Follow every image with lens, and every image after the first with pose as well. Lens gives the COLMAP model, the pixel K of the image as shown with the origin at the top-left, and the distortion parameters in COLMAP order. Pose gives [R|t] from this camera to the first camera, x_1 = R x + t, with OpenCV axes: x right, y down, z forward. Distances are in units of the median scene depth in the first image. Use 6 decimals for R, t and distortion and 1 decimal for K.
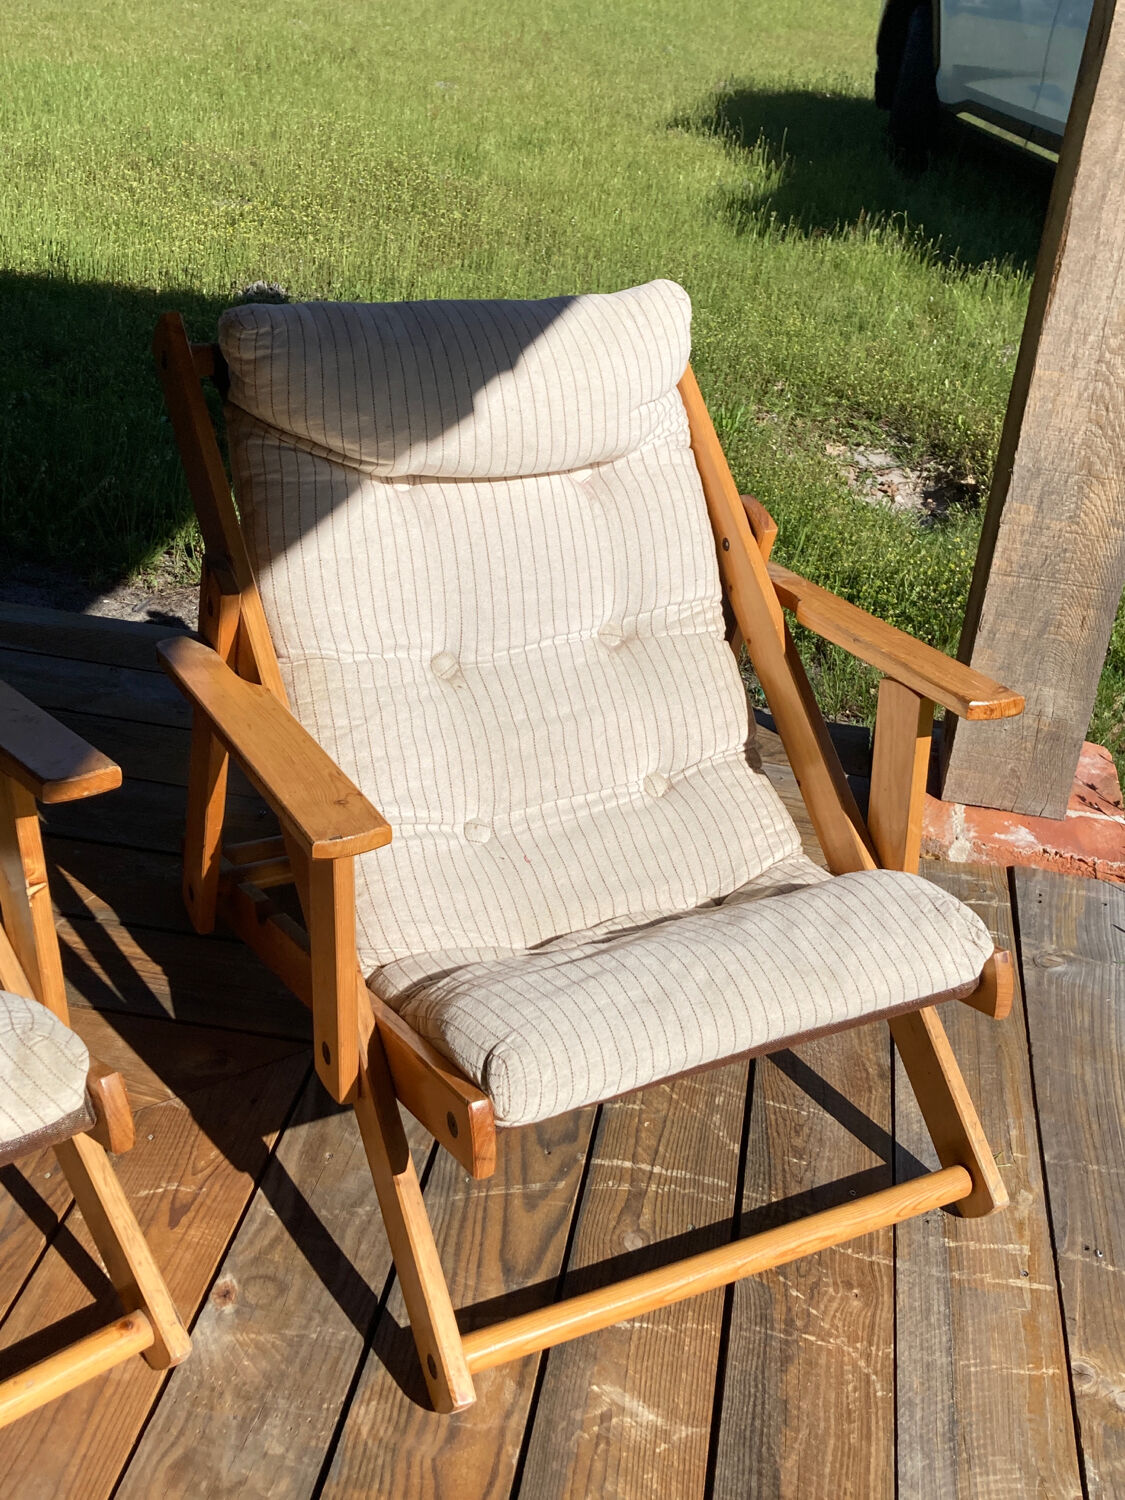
lens RADIAL K [[1445.8, 0, 562.7], [0, 1445.8, 742.3], [0, 0, 1]] dist [0.087290, -0.192299]
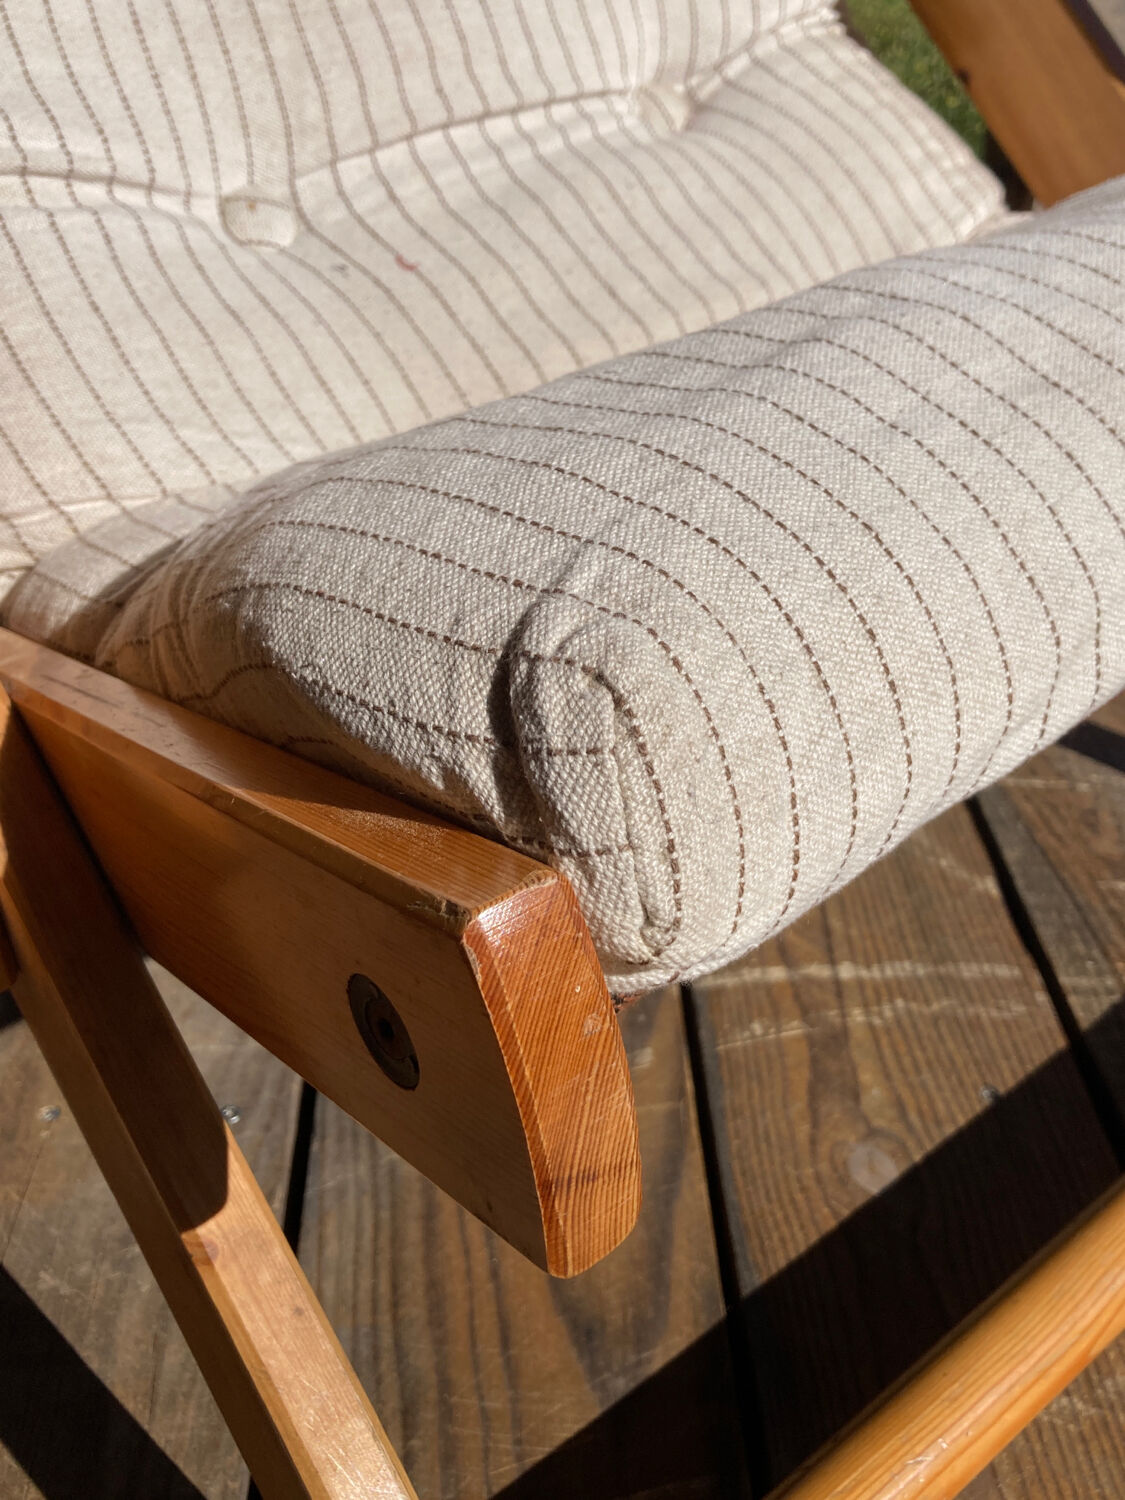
lens RADIAL K [[1445.8, 0, 562.7], [0, 1445.8, 742.3], [0, 0, 1]] dist [0.087290, -0.192299]
pose [[0.975529, -0.190349, 0.110049, -0.052654], [0.171735, 0.972190, 0.159229, 0.155172], [-0.137298, -0.136433, 0.981089, 0.638613]]
